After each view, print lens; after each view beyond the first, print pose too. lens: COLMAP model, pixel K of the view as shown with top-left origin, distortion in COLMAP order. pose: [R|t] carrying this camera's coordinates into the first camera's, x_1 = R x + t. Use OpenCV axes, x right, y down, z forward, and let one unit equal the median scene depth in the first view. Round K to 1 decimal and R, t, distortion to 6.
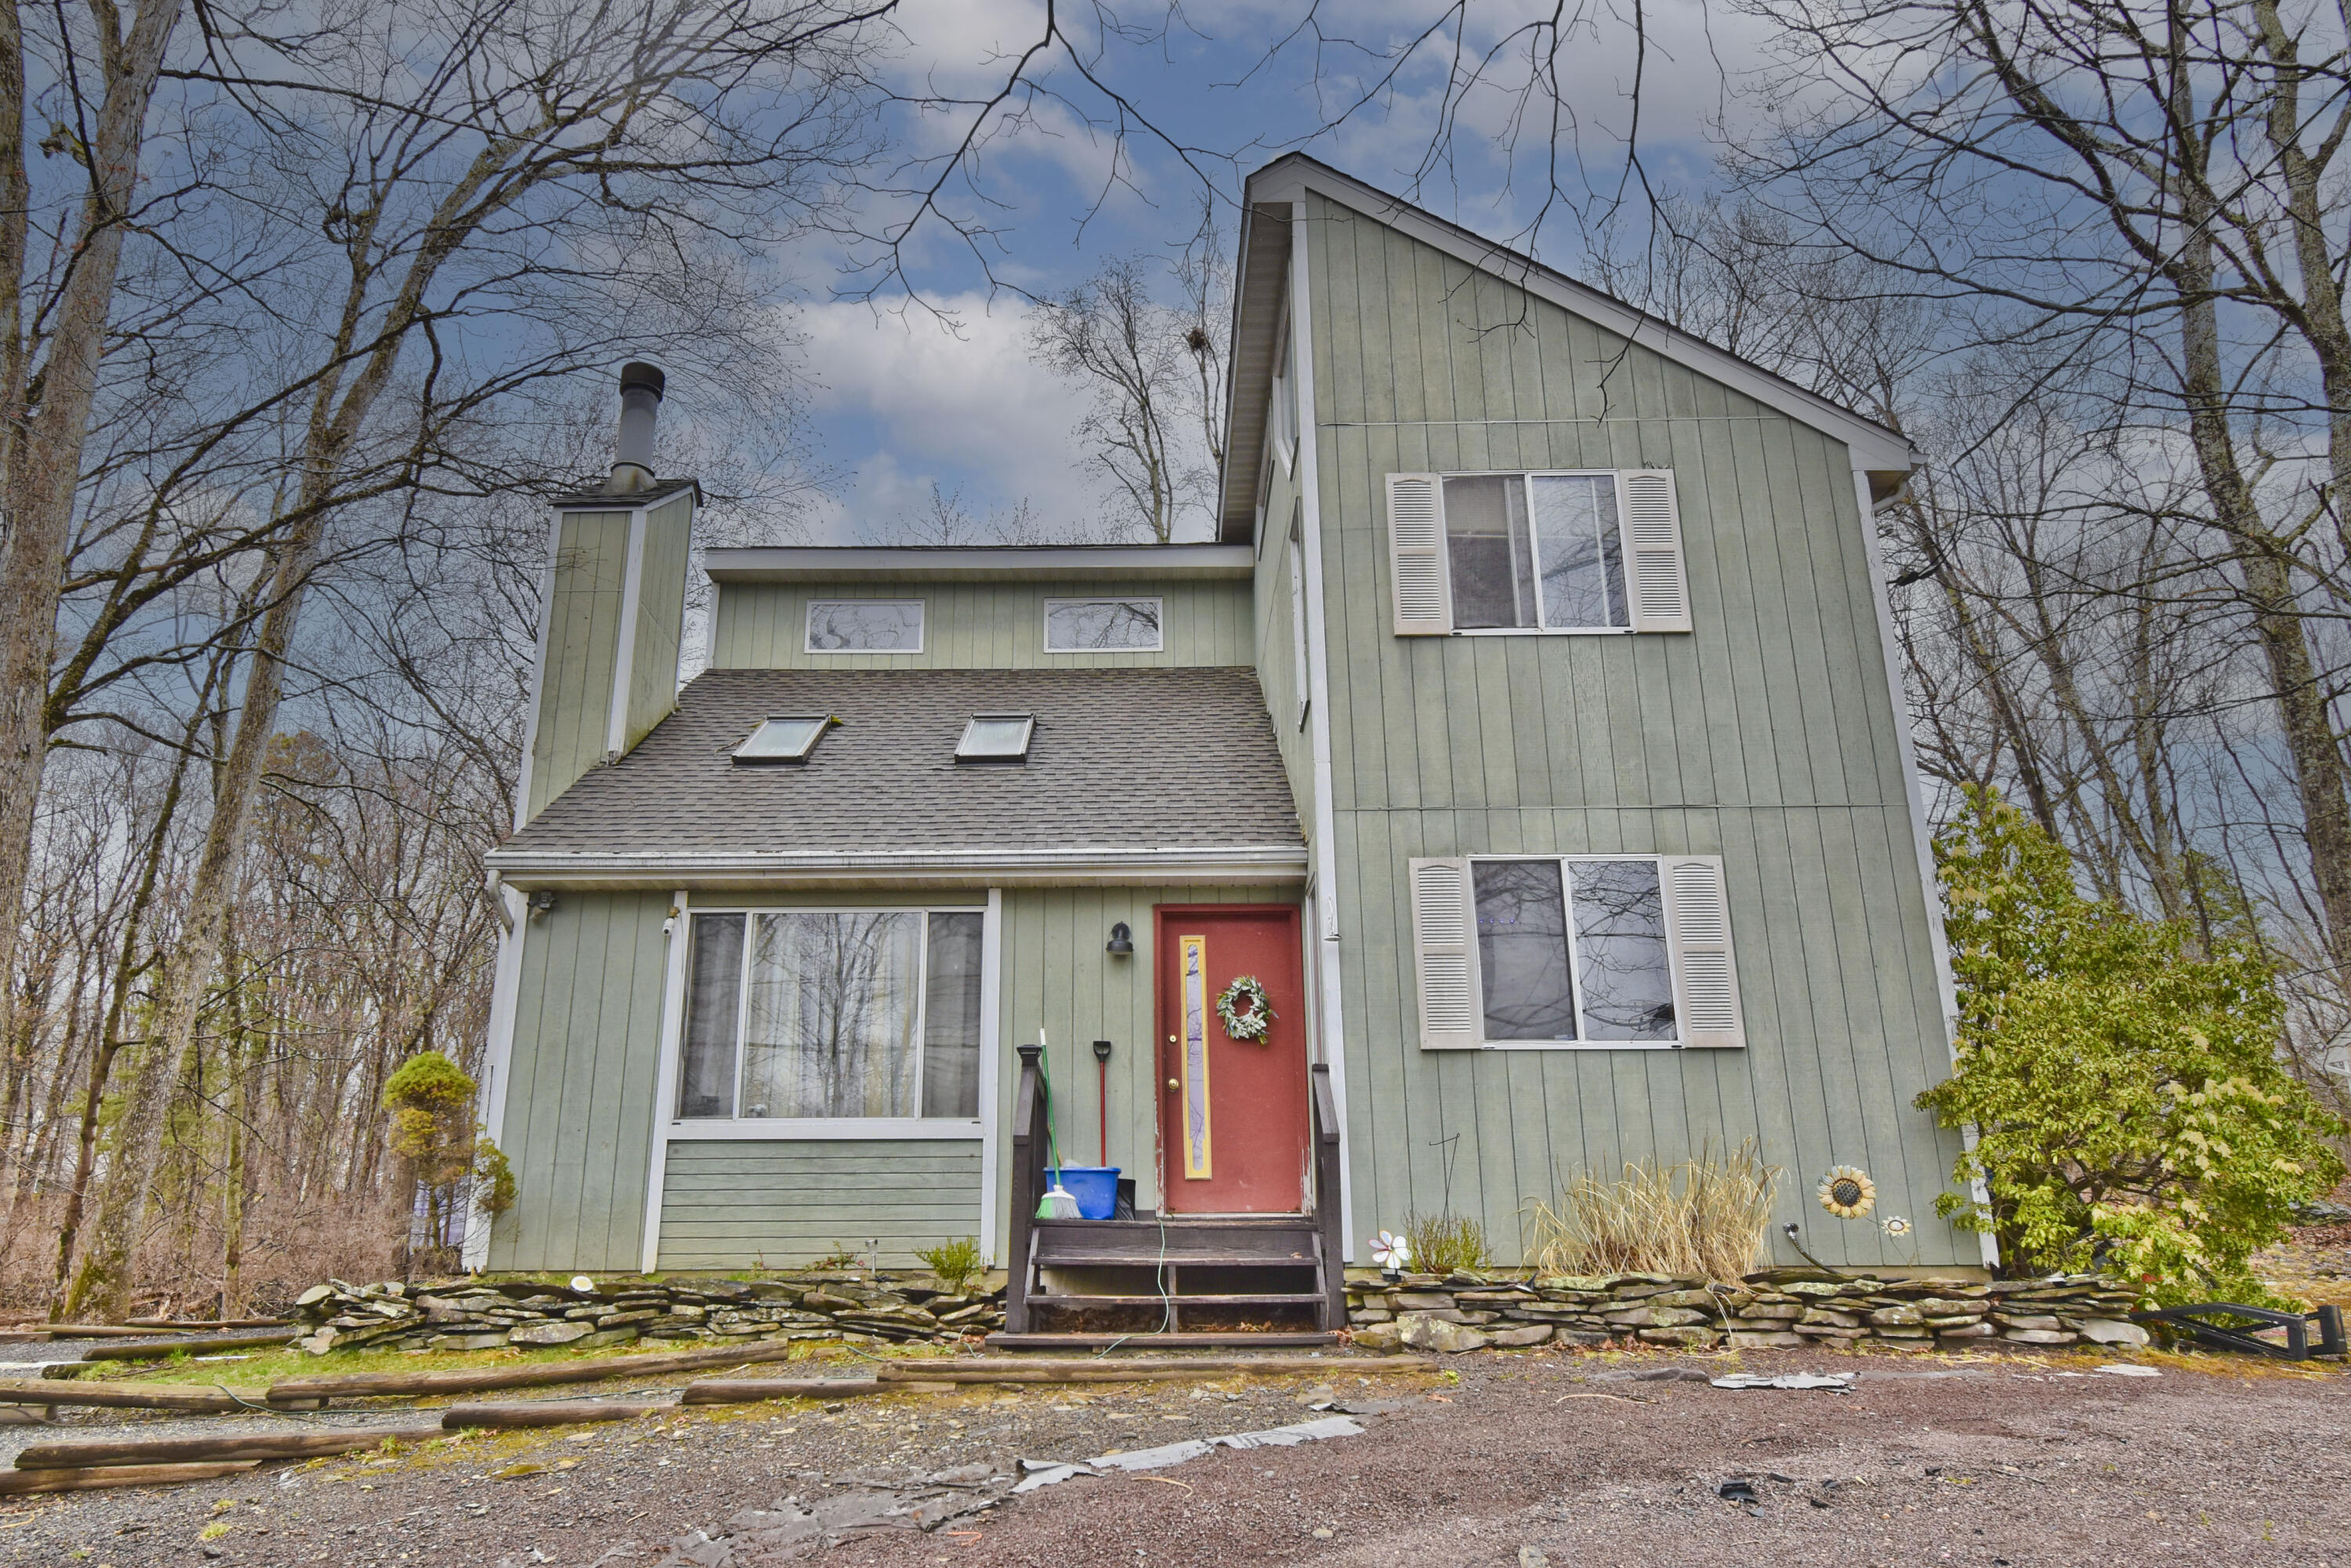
lens RADIAL K [[1438.1, 0, 1175.5], [0, 1438.1, 801.2], [0, 0, 1]] dist [0.004806, -0.014718]
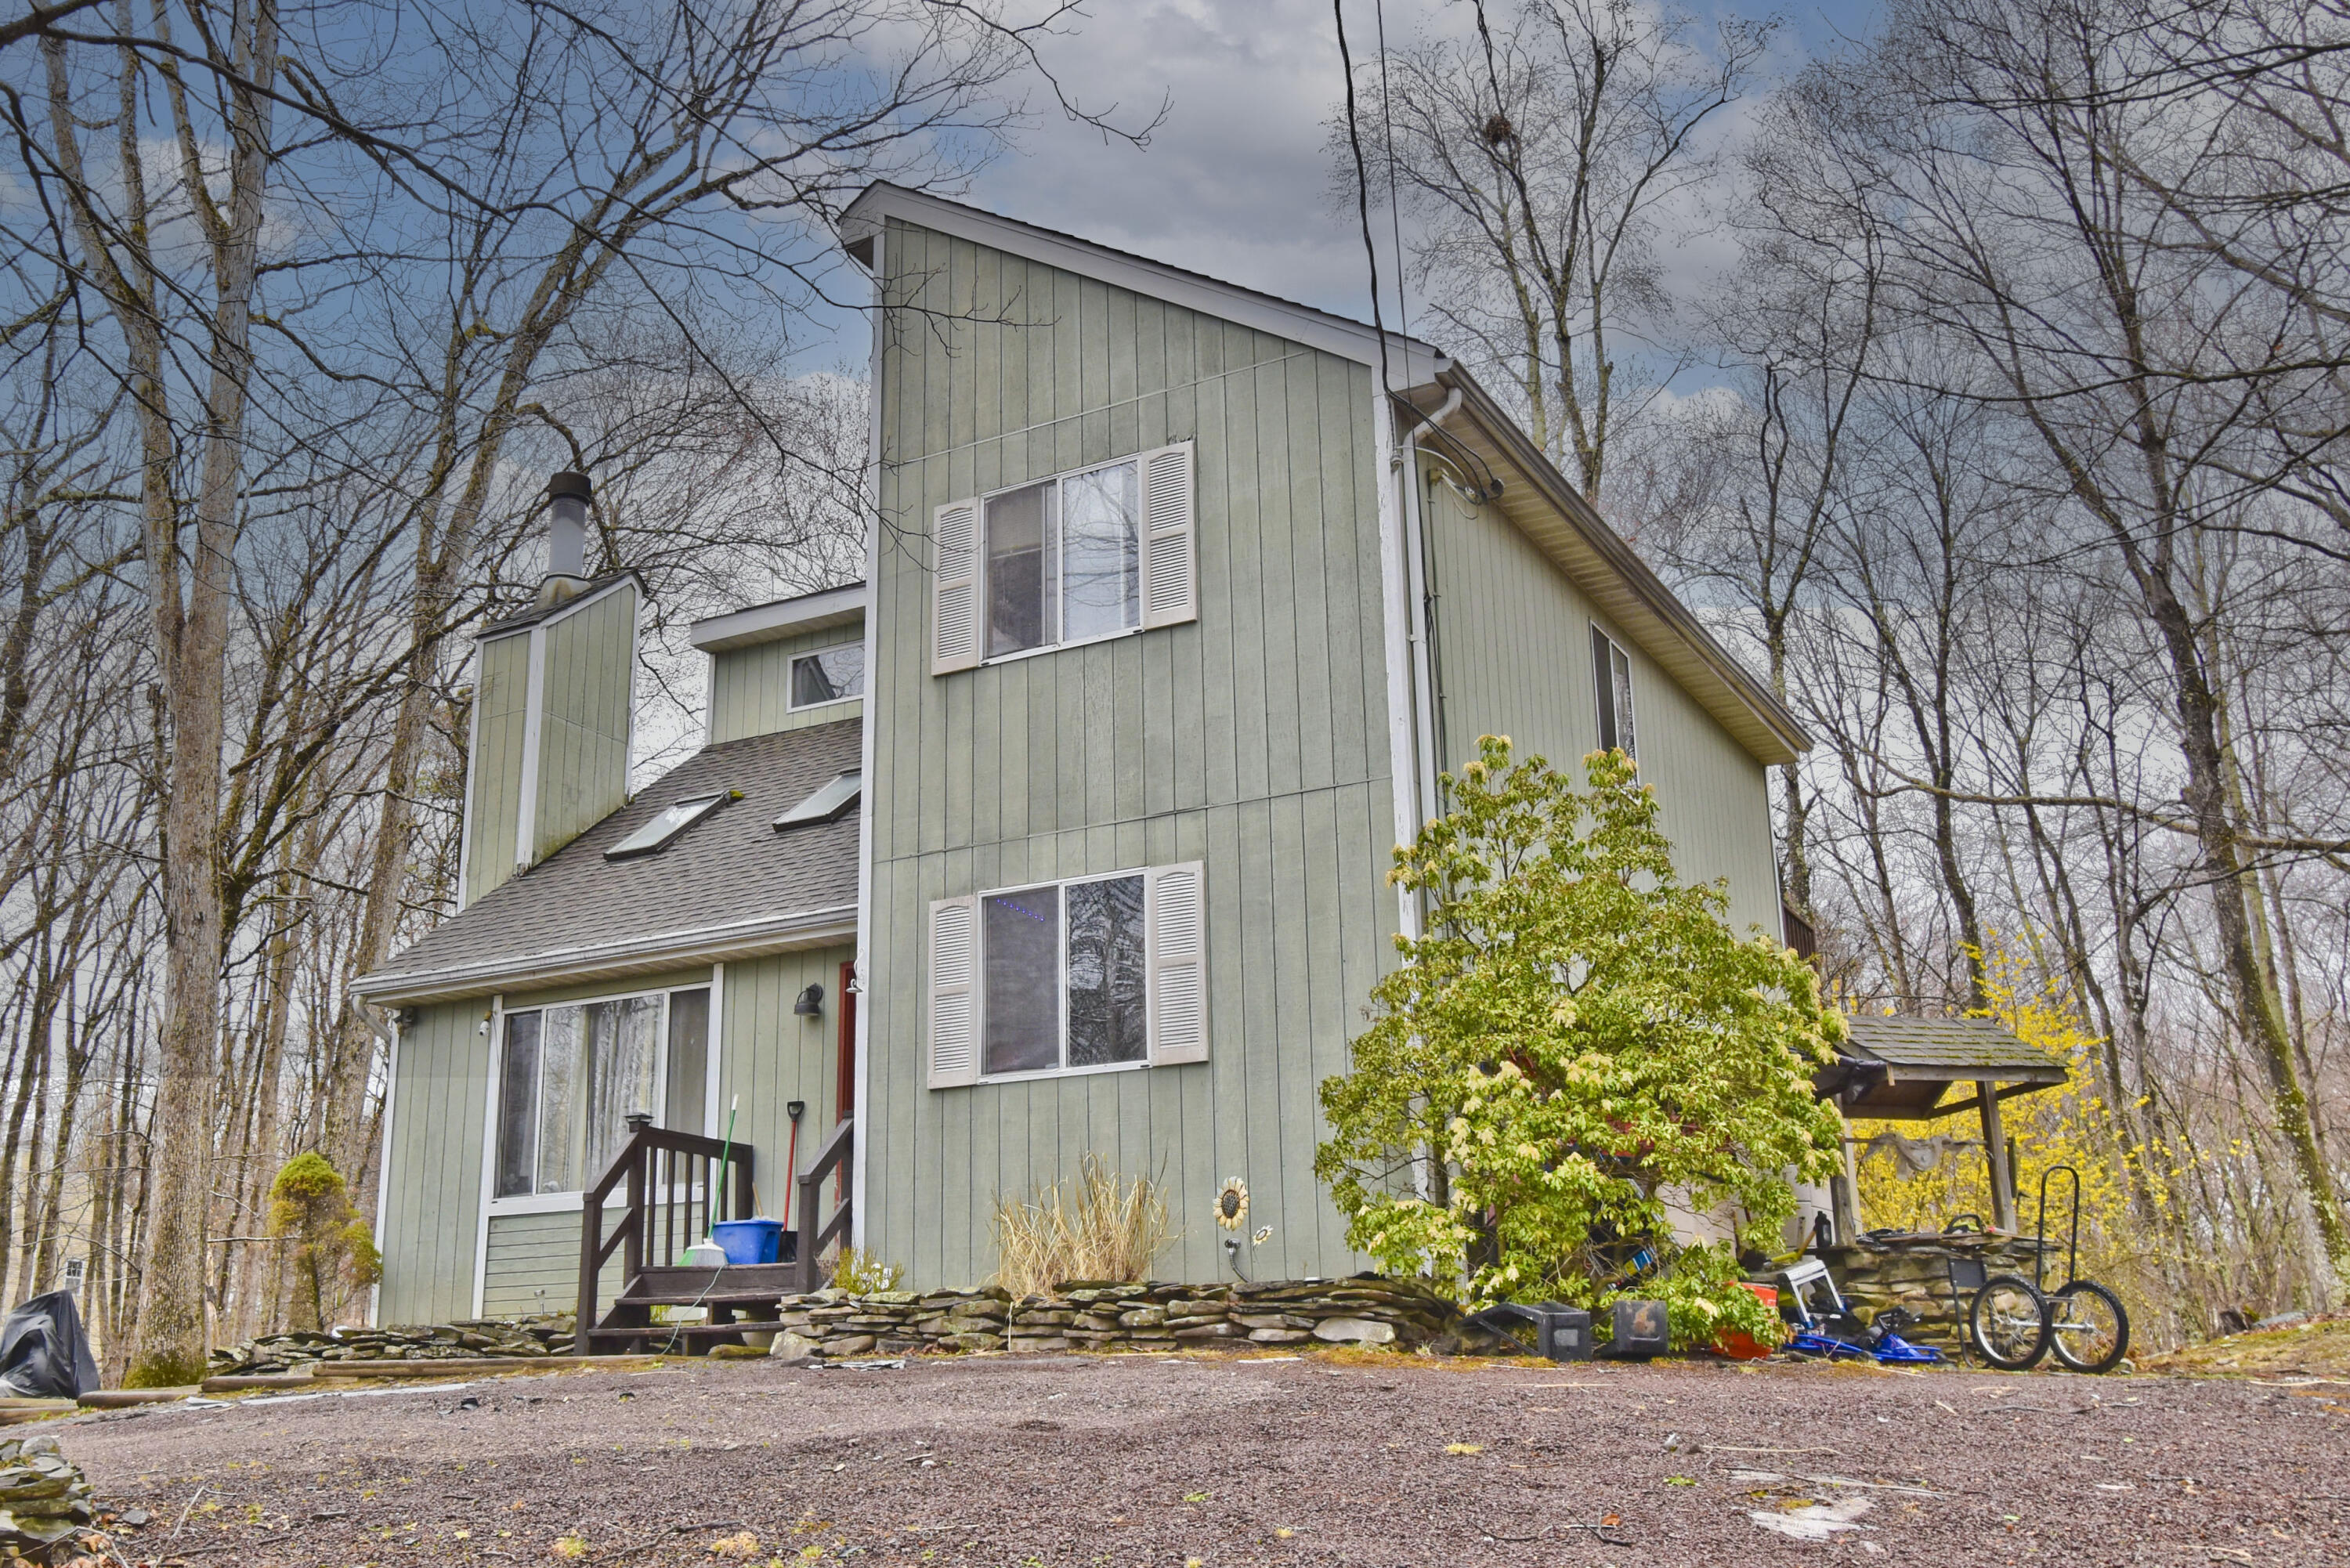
lens RADIAL K [[2159.4, 0, 1175.0], [0, 2159.4, 784.0], [0, 0, 1]] dist [0.006500, -0.001994]
pose [[0.876390, -0.142775, -0.459952, 1.062232], [0.153497, 0.988047, -0.014229, 0.005751], [0.456486, -0.058132, 0.887830, -0.276996]]
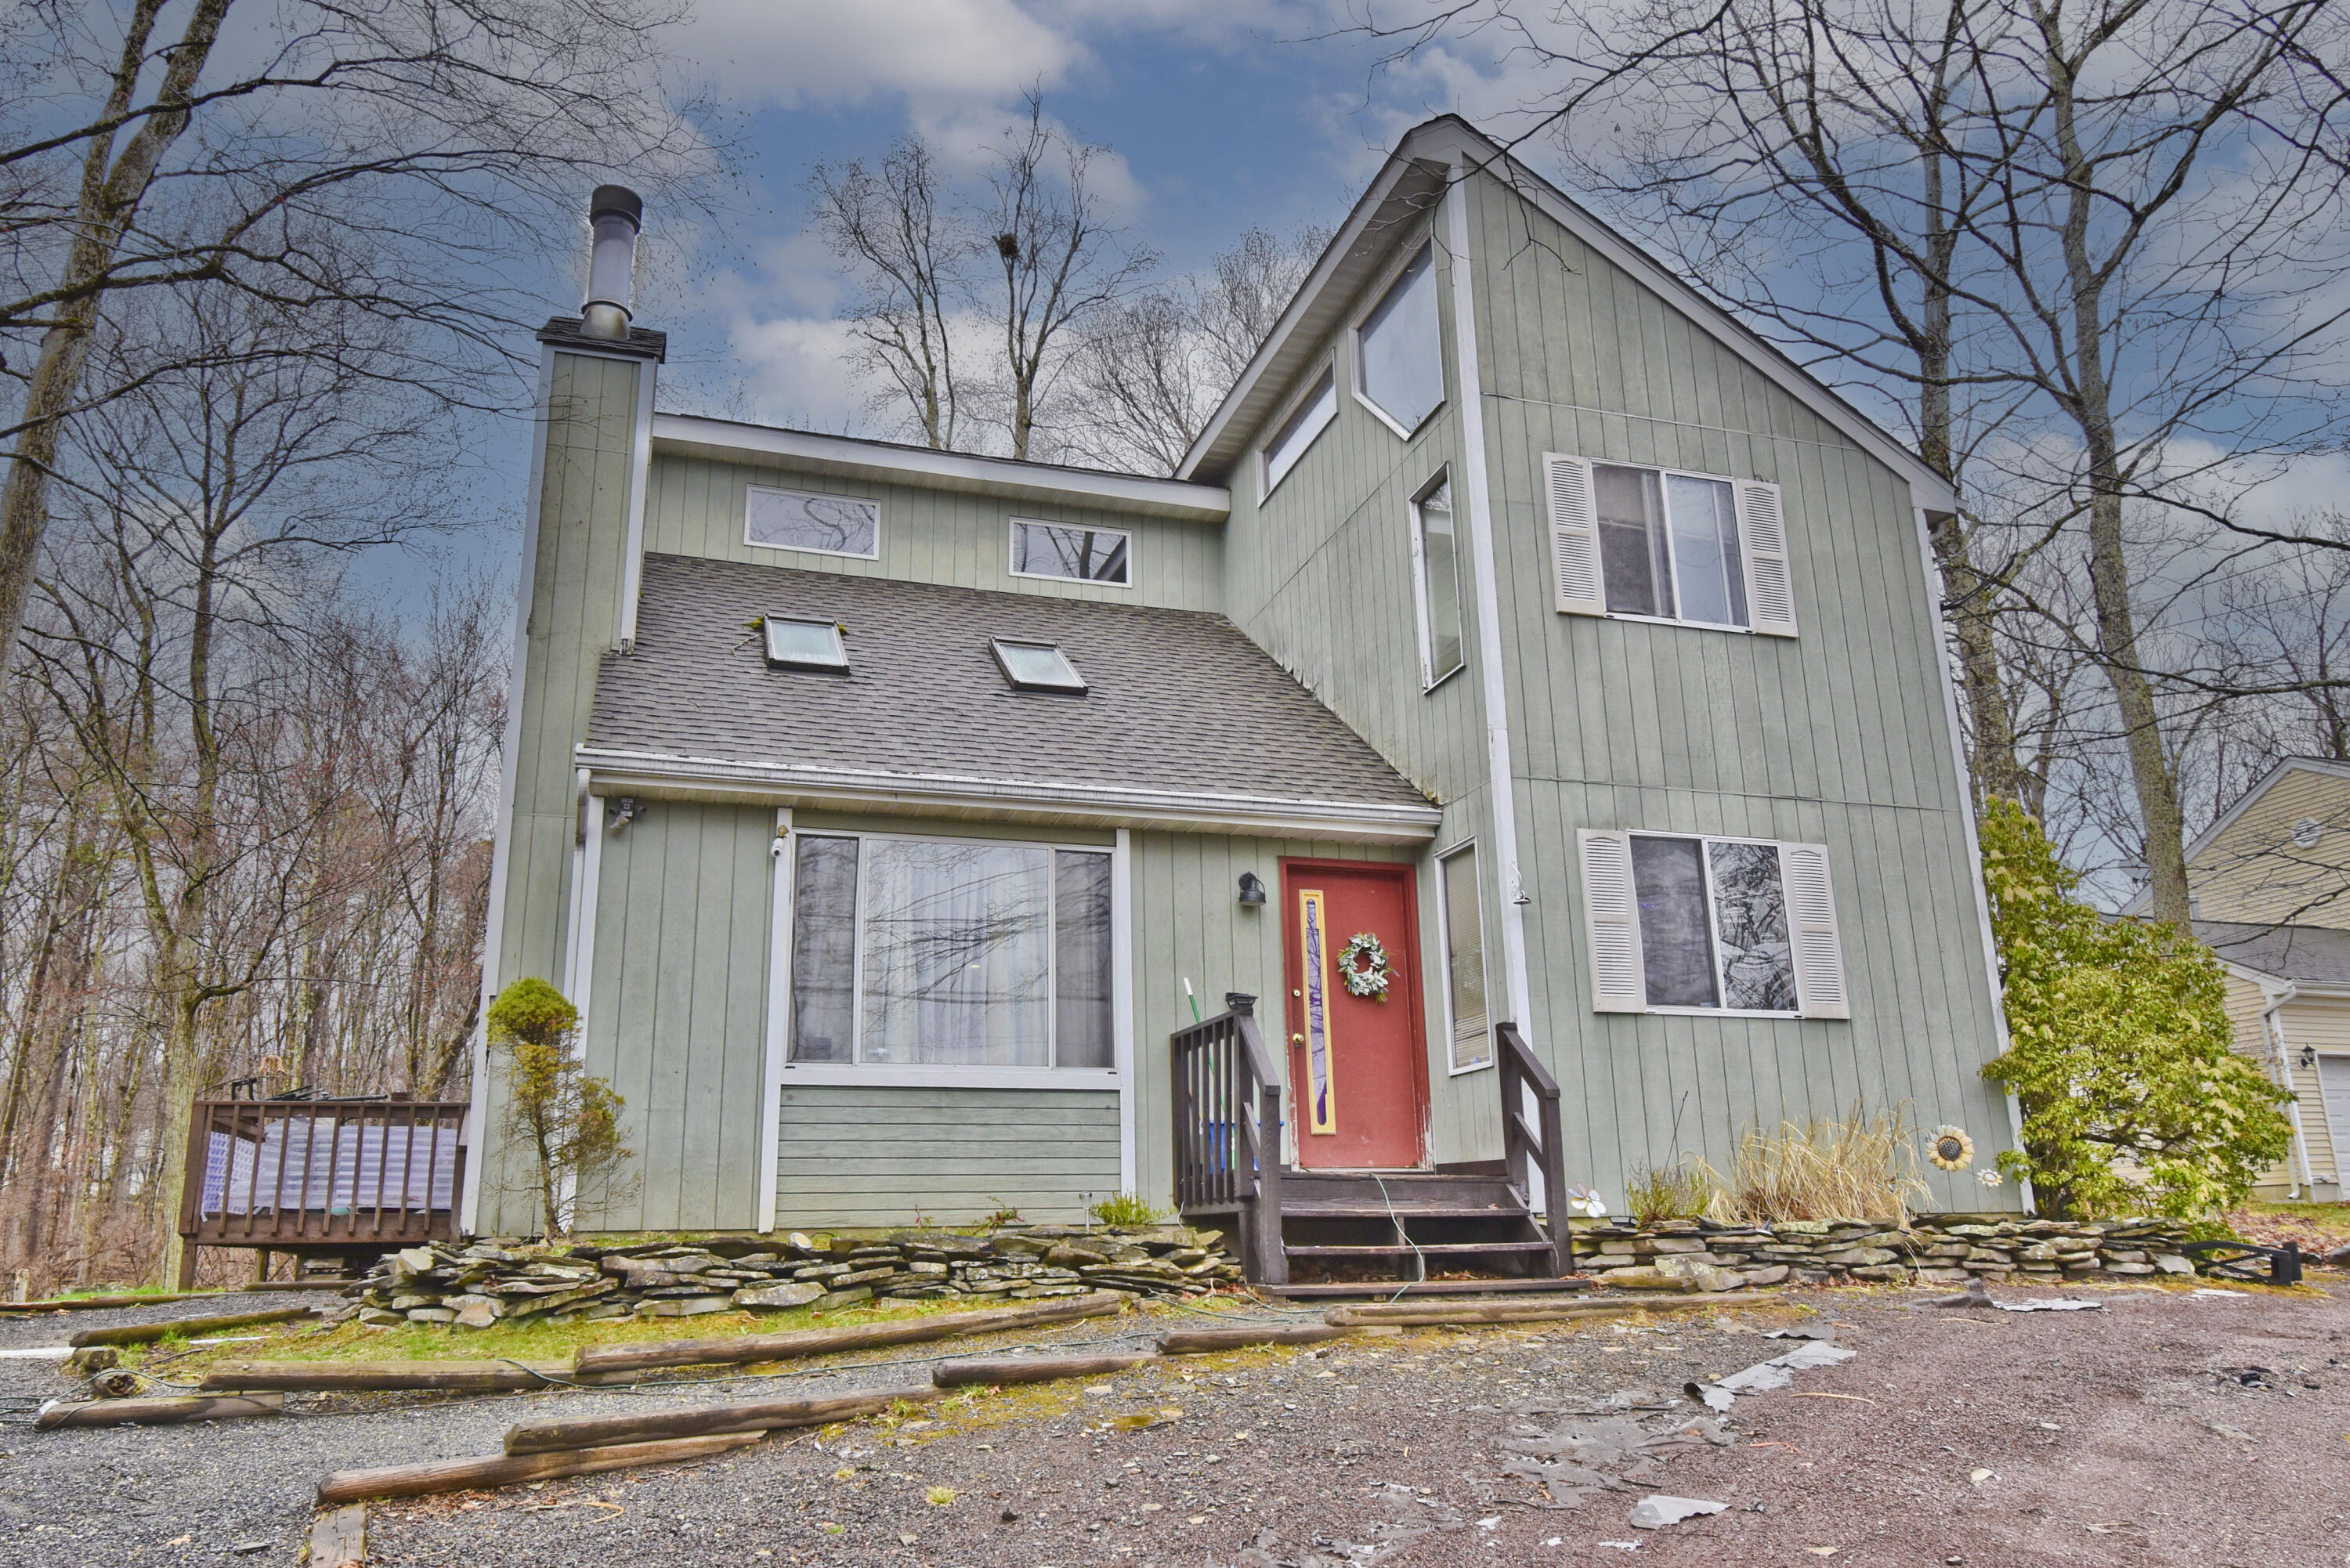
lens RADIAL K [[1535.7, 0, 1175.0], [0, 1535.7, 784.0], [0, 0, 1]] dist [-0.002878, -0.006863]
pose [[0.954177, 0.075550, 0.289549, -0.455097], [-0.082219, 0.996555, 0.010917, 0.020093], [-0.287726, -0.034223, 0.957101, 0.023269]]
